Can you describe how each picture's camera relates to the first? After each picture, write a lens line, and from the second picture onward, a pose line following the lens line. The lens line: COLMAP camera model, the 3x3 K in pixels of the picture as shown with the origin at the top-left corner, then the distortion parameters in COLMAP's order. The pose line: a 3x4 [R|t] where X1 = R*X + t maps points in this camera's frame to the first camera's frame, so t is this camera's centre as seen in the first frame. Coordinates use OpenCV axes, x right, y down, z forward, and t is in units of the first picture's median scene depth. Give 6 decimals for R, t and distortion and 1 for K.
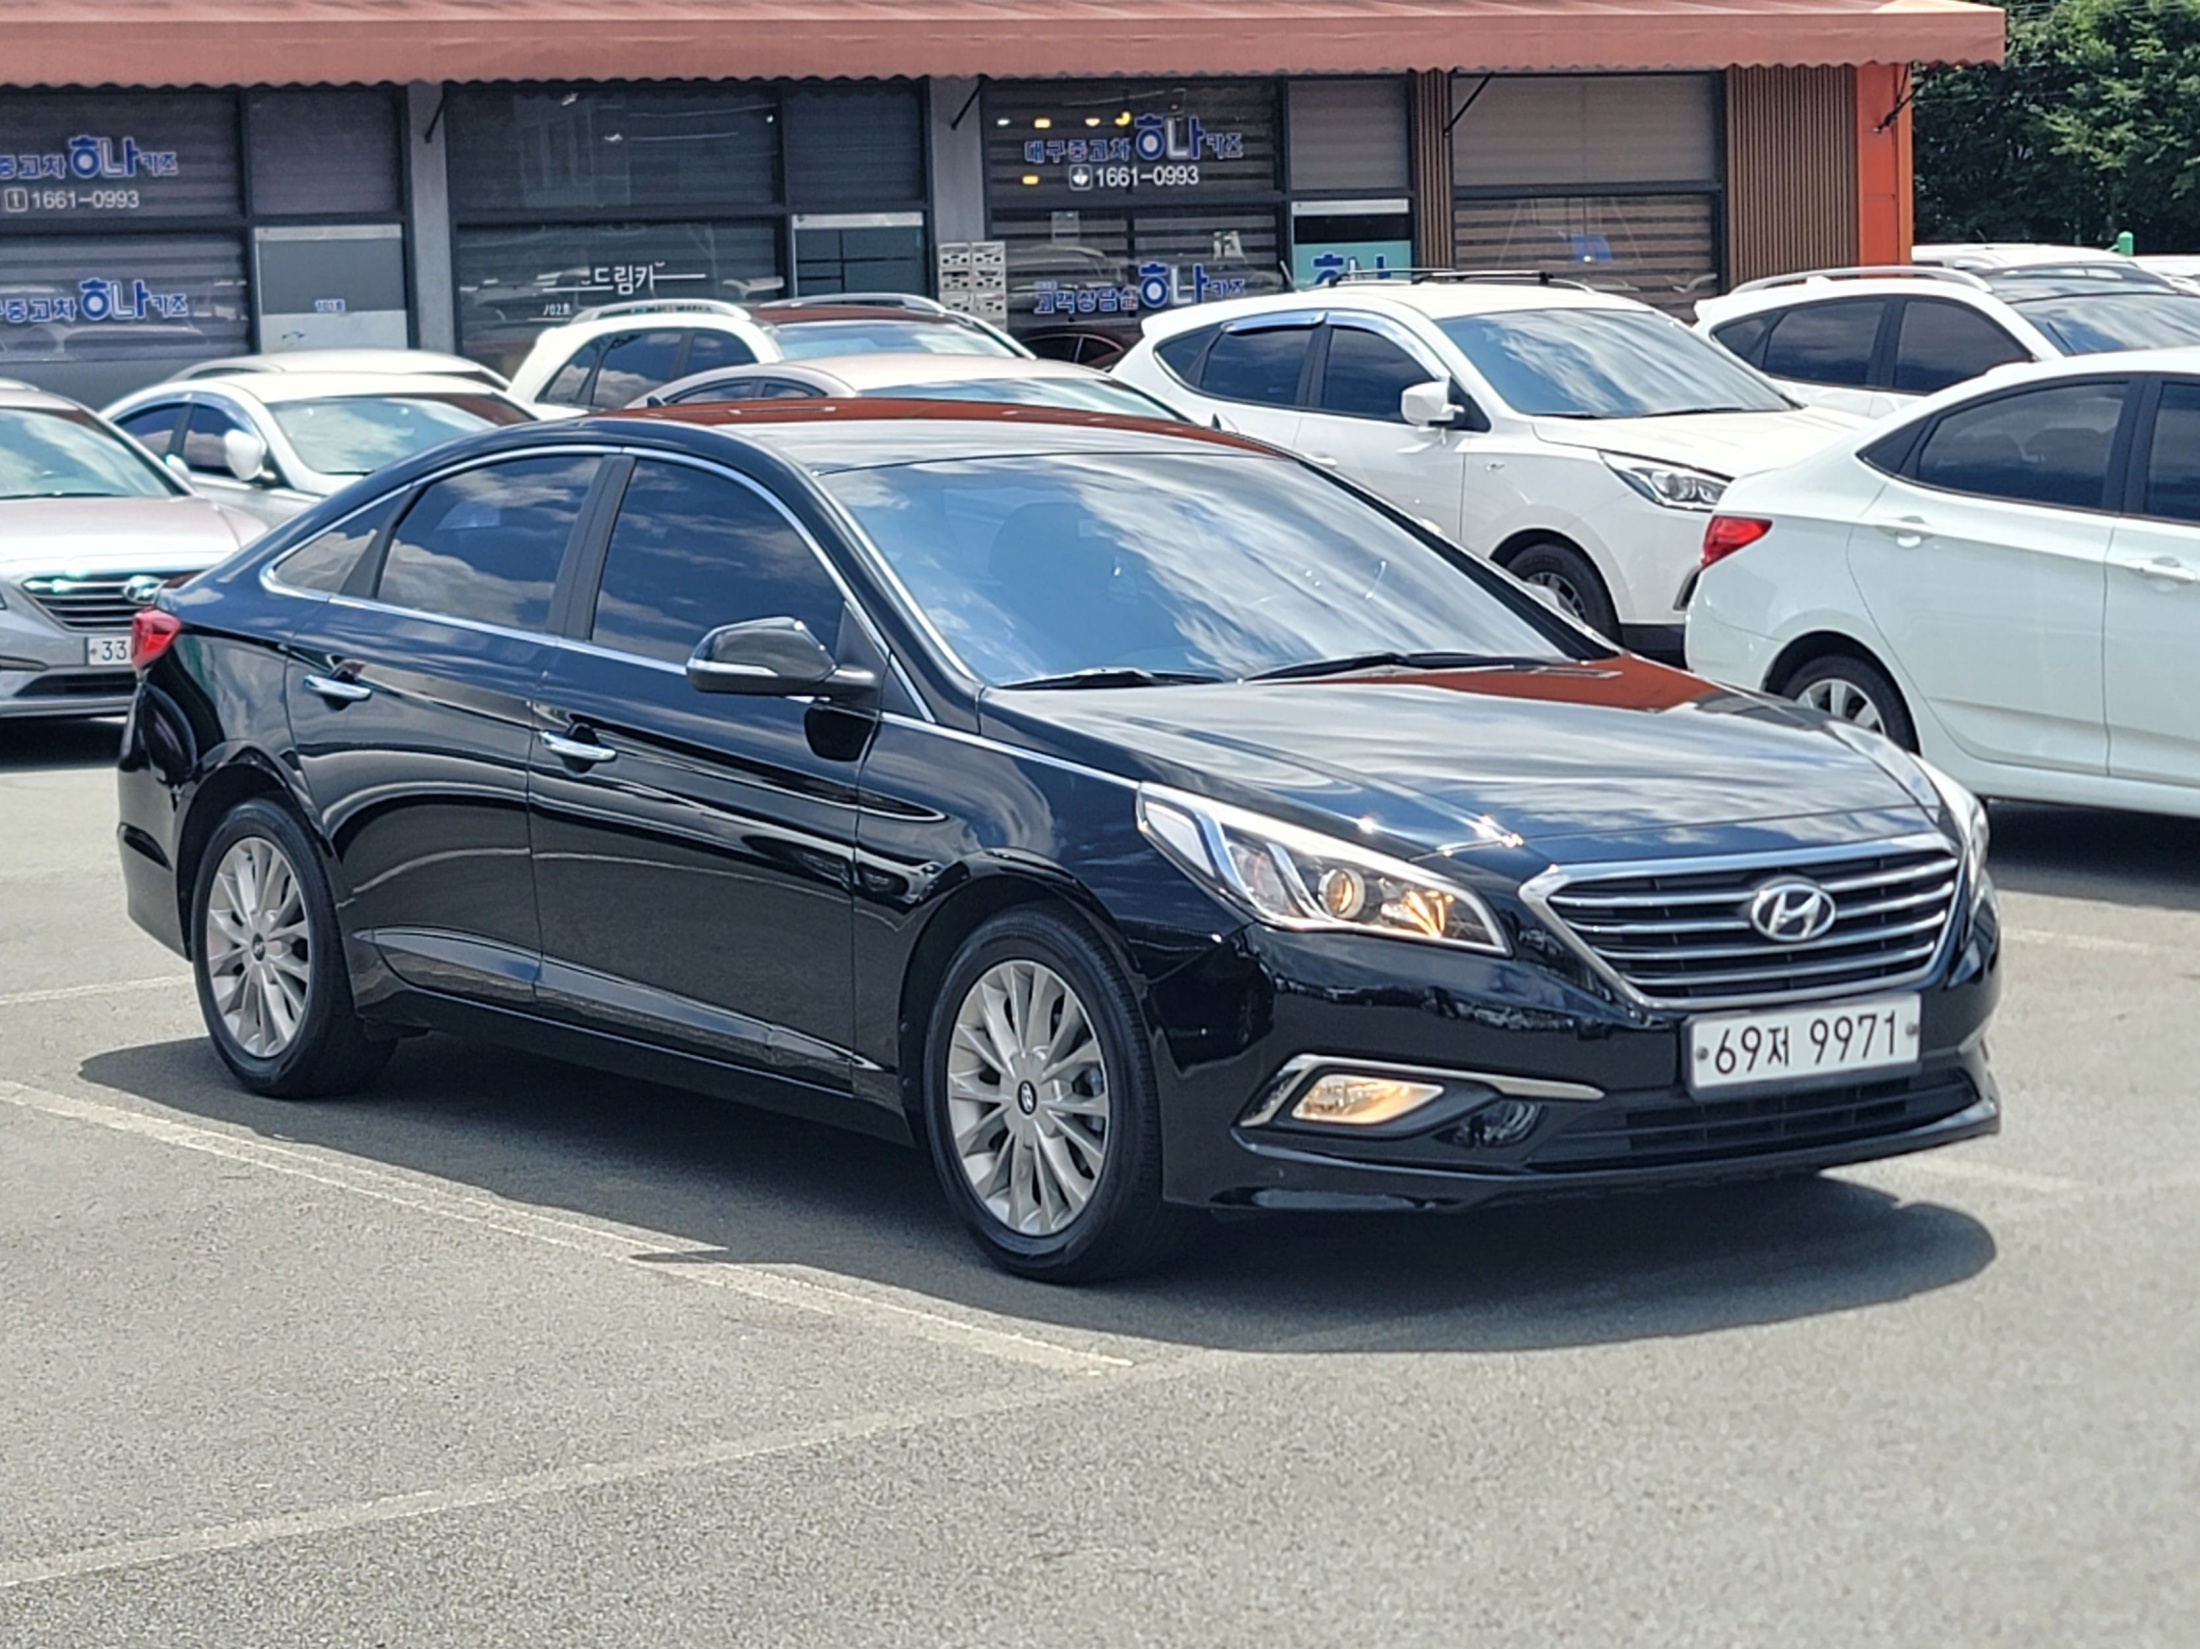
lens RADIAL K [[5788.5, 0, 1100.0], [0, 5788.5, 824.5], [0, 0, 1]] dist [0.121902, 0.606501]
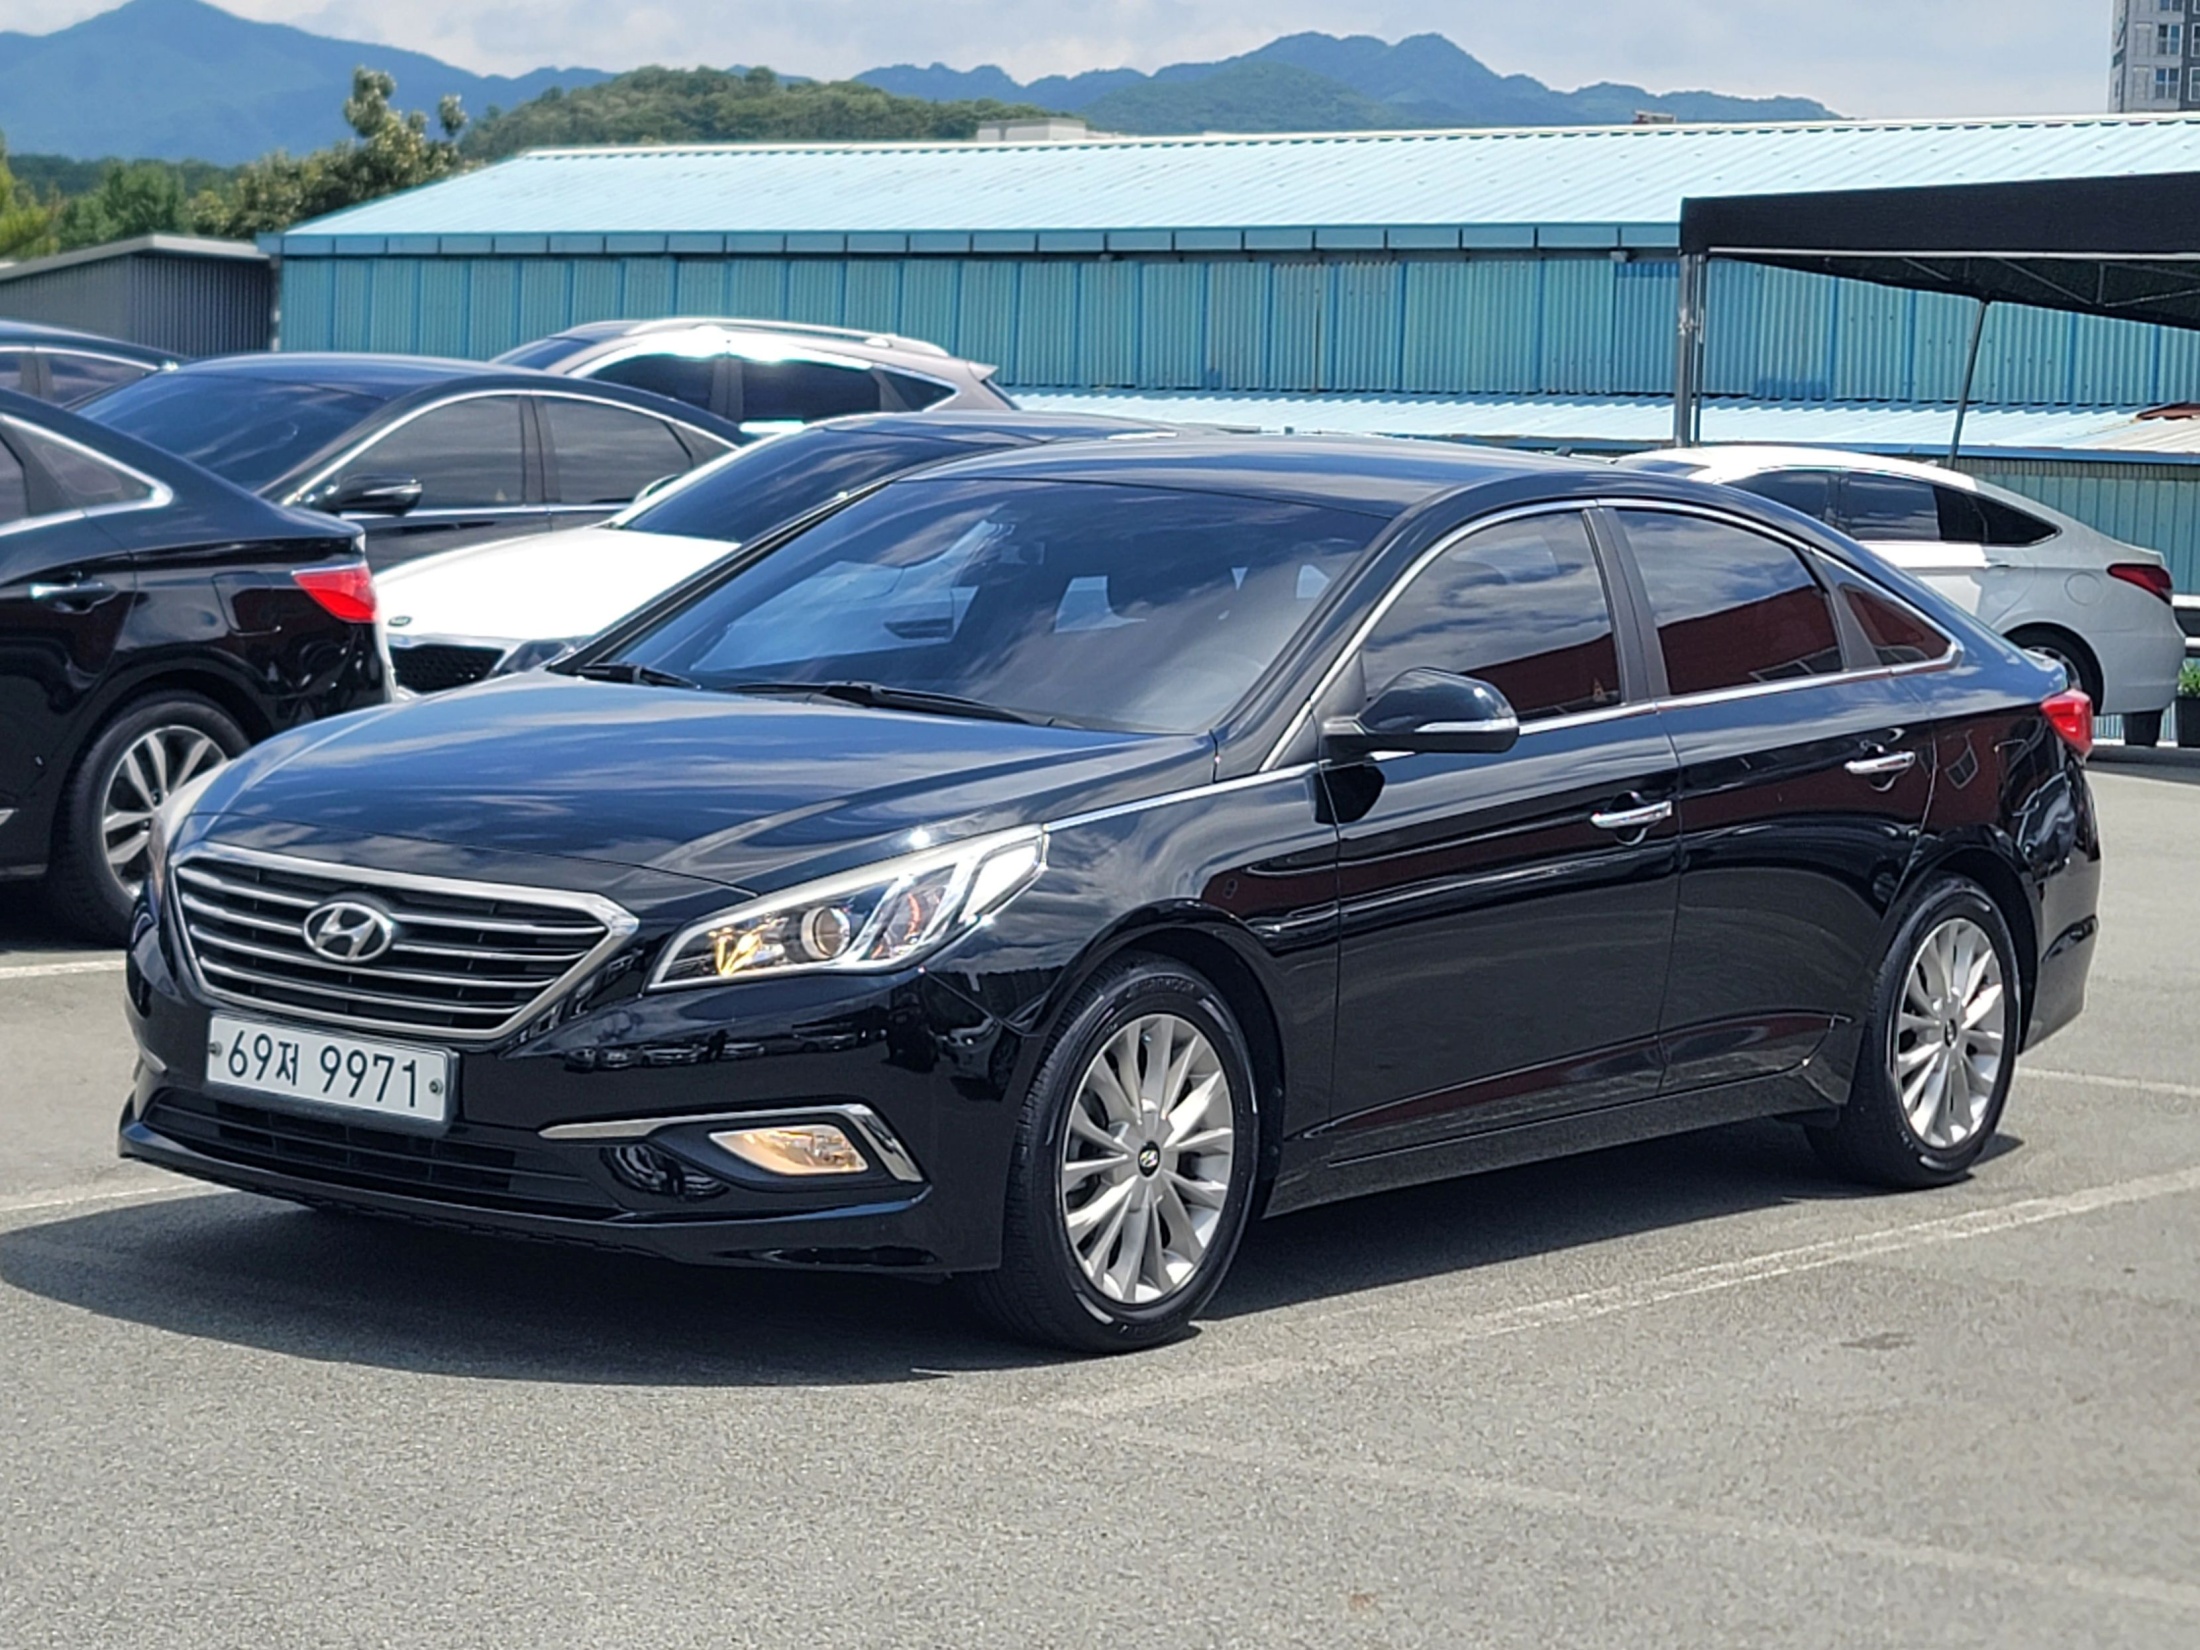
lens RADIAL K [[5788.5, 0, 1100.0], [0, 5788.5, 825.0], [0, 0, 1]] dist [0.121902, 0.606501]
pose [[0.260468, 0.107863, -0.959438, 1.059944], [-0.144838, 0.986860, 0.071625, -0.087788], [0.954557, 0.120307, 0.272668, 0.858931]]
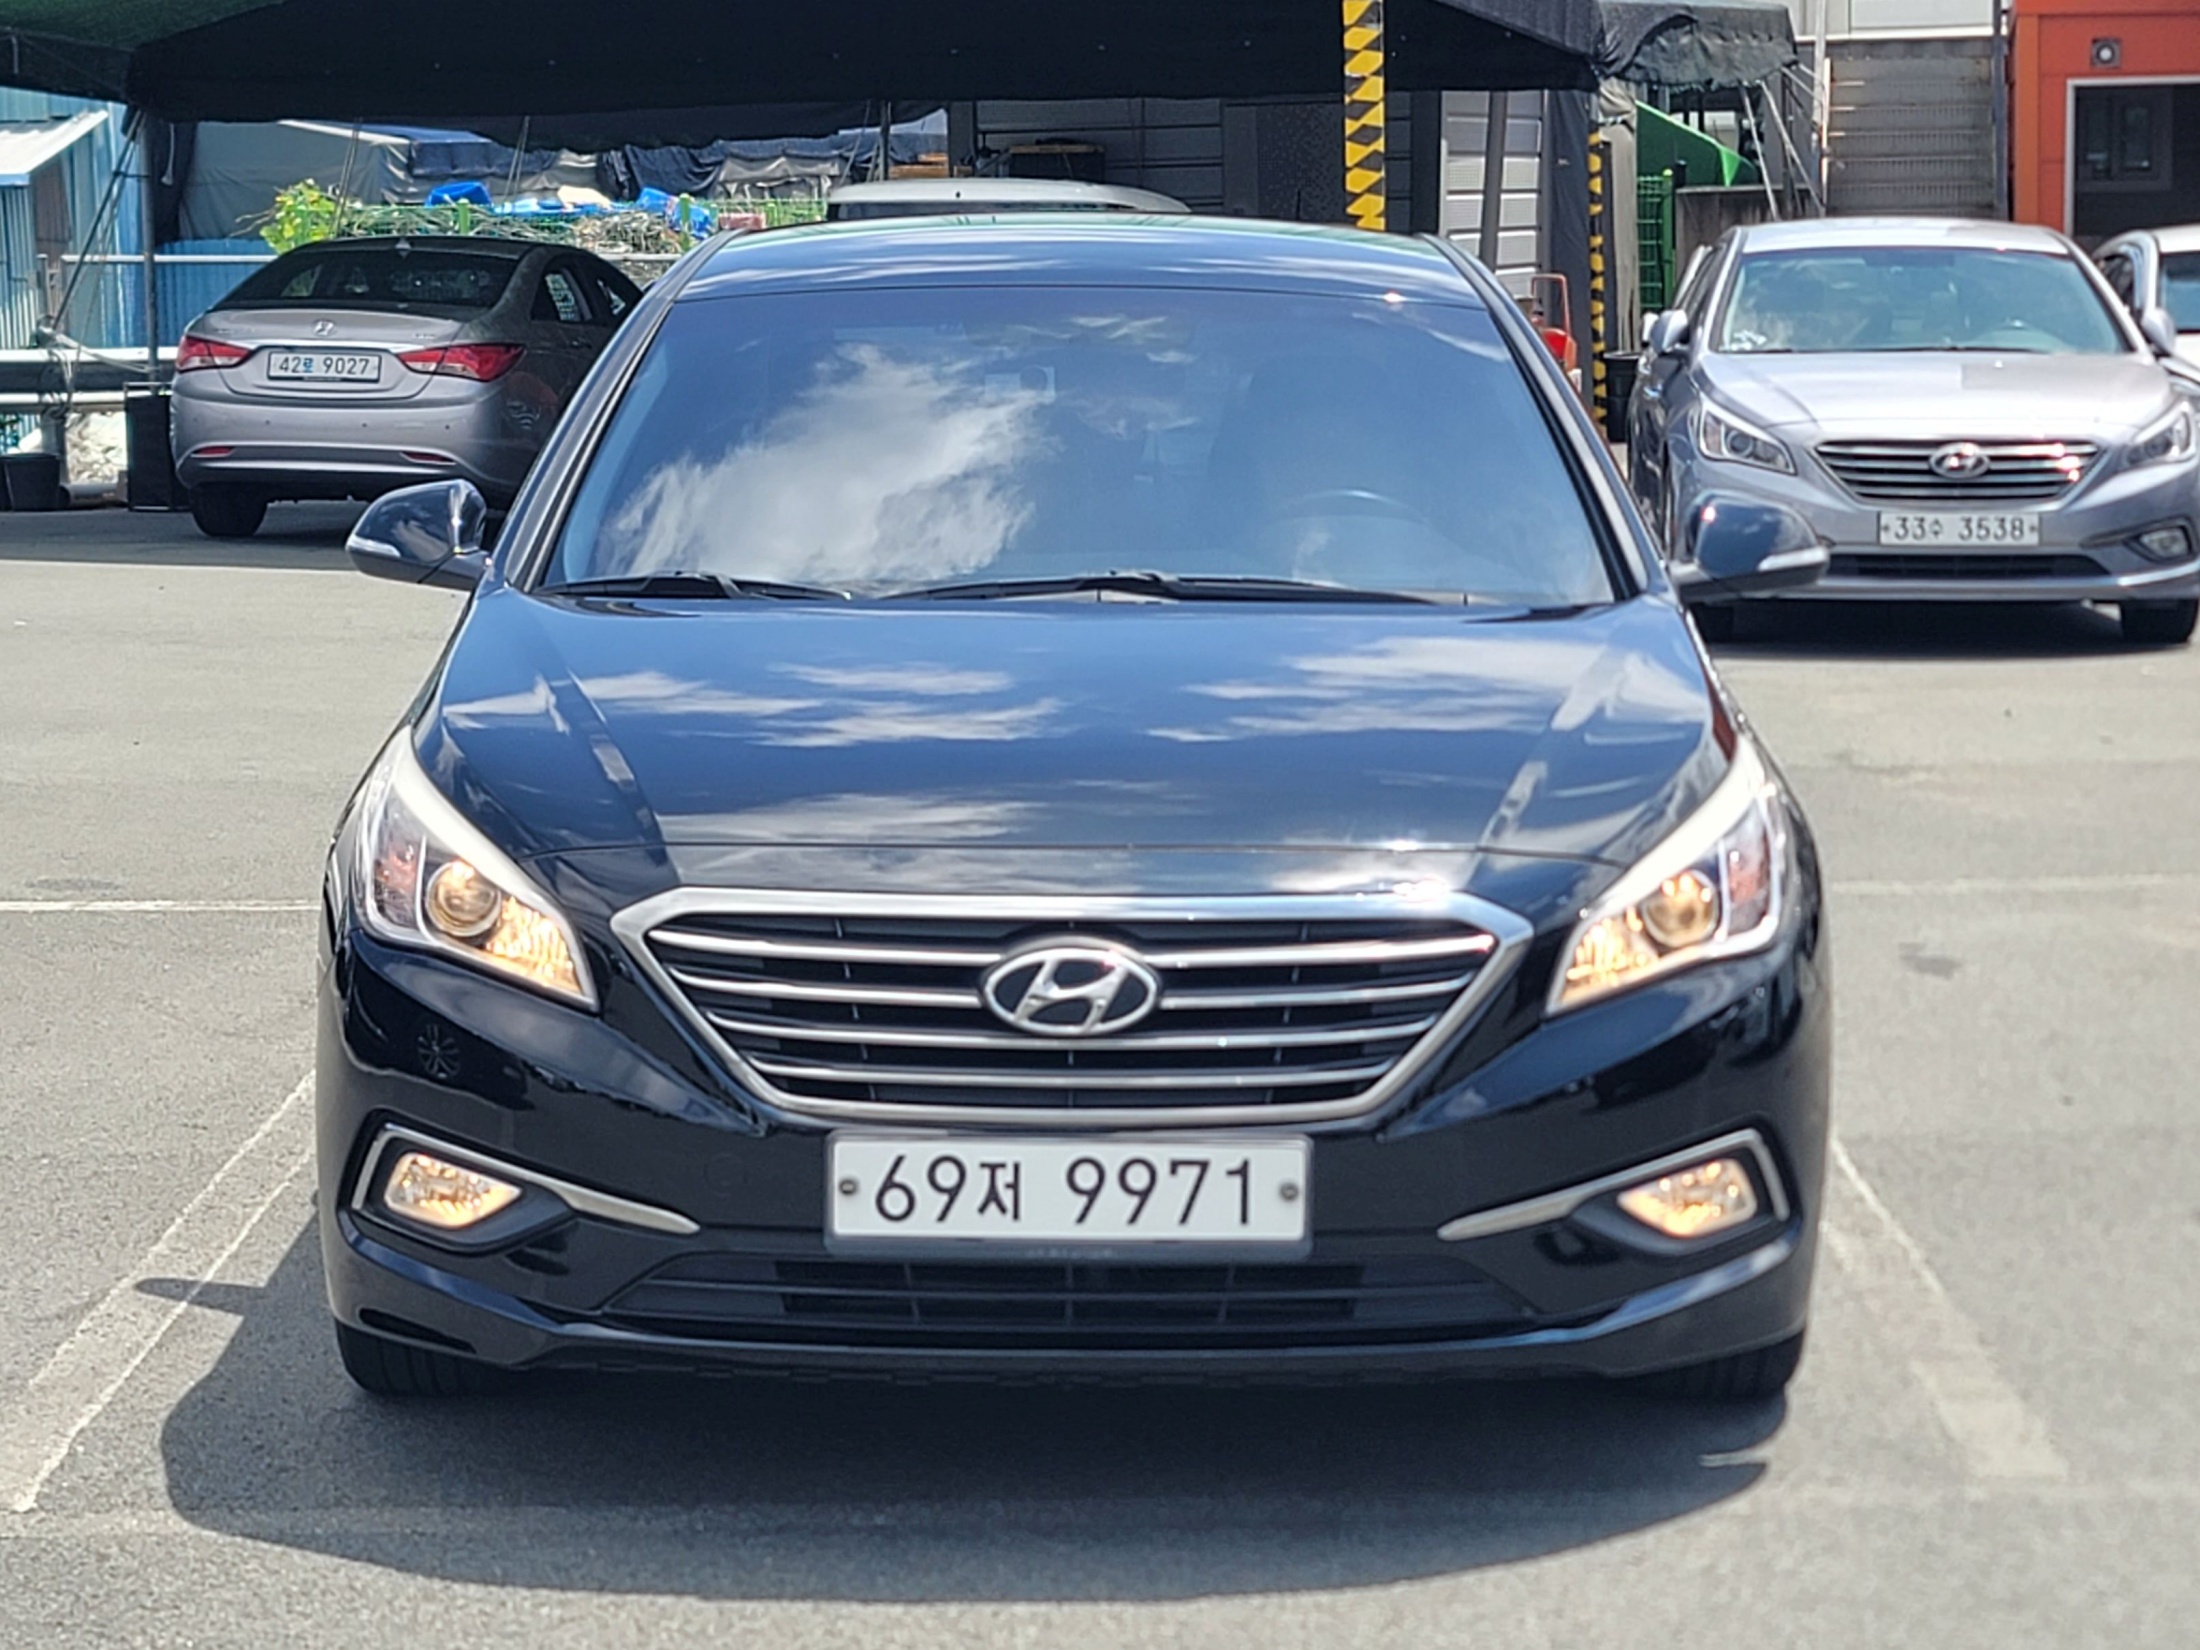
lens RADIAL K [[5788.5, 0, 1100.0], [0, 5788.5, 825.0], [0, 0, 1]] dist [0.121902, 0.606501]
pose [[0.795605, 0.085380, -0.599769, 0.516727], [-0.072087, 0.996327, 0.046208, -0.034503], [0.601511, 0.006472, 0.798838, 0.476721]]
